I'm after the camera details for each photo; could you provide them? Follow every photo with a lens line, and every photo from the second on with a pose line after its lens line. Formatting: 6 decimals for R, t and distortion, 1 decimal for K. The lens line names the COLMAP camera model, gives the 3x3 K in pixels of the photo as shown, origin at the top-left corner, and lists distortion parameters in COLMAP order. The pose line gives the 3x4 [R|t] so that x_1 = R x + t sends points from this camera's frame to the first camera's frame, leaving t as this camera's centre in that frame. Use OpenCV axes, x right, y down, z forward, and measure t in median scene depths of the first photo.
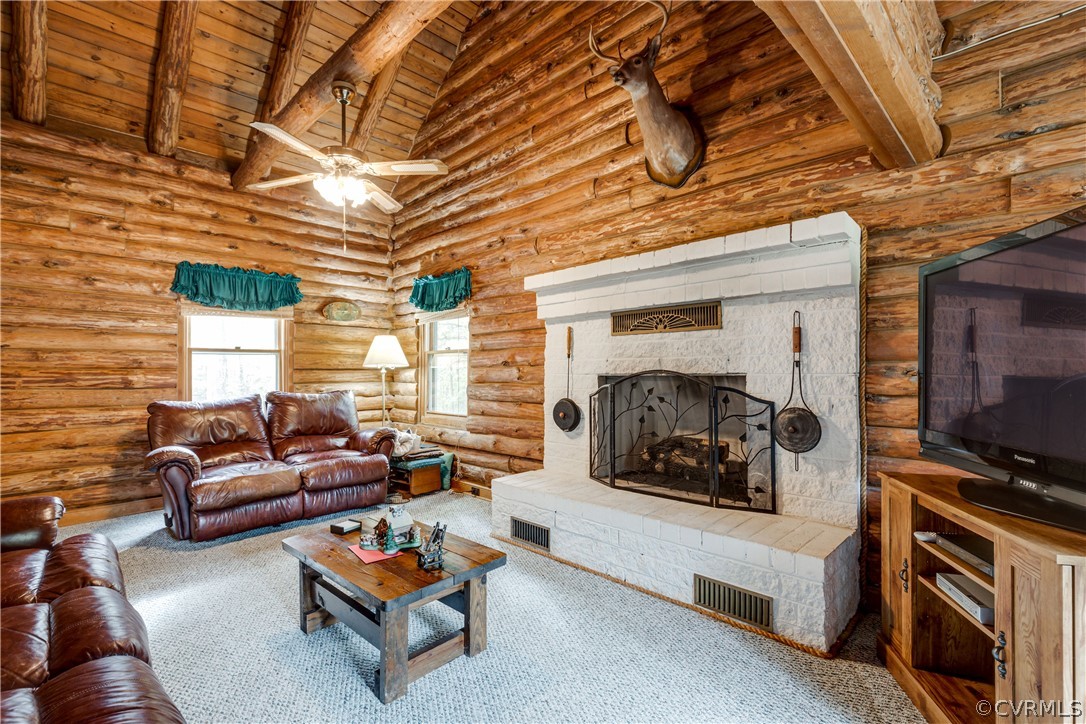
lens RADIAL K [[499.2, 0, 539.9], [0, 499.2, 365.8], [0, 0, 1]] dist [-0.001379, -0.000533]
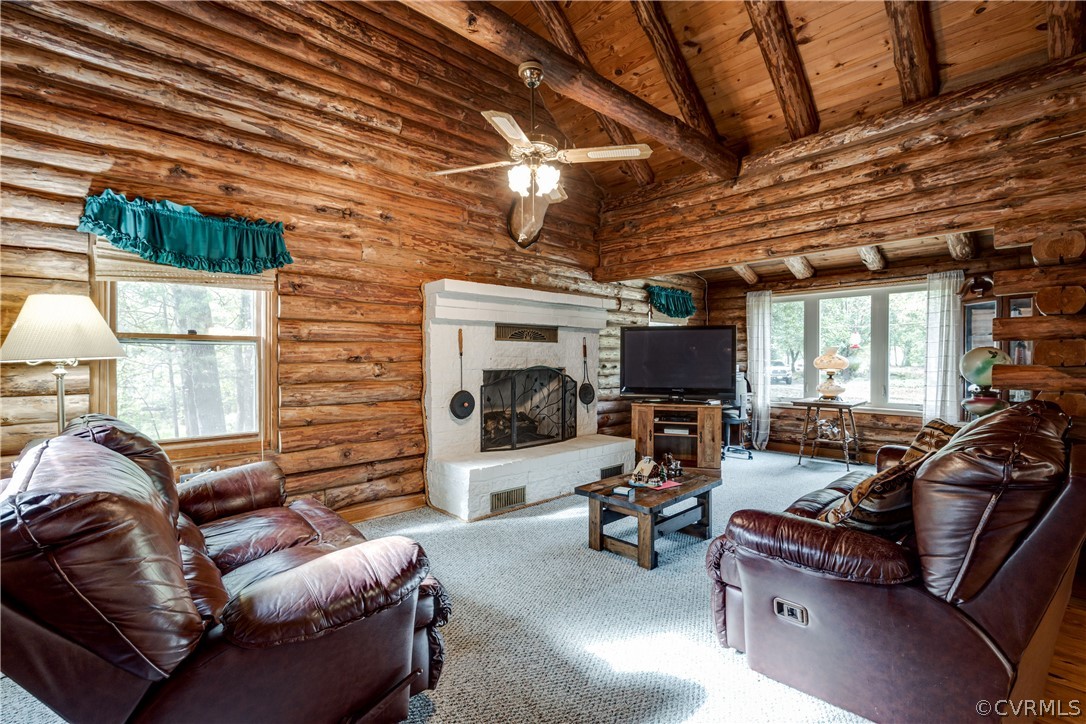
lens RADIAL K [[499.2, 0, 539.8], [0, 499.2, 363.3], [0, 0, 1]] dist [-0.001379, -0.000533]
pose [[0.019430, -0.004283, 0.999802, -0.942067], [-0.010746, 0.999932, 0.004492, -0.004800], [-0.999753, -0.010831, 0.019382, 0.676234]]
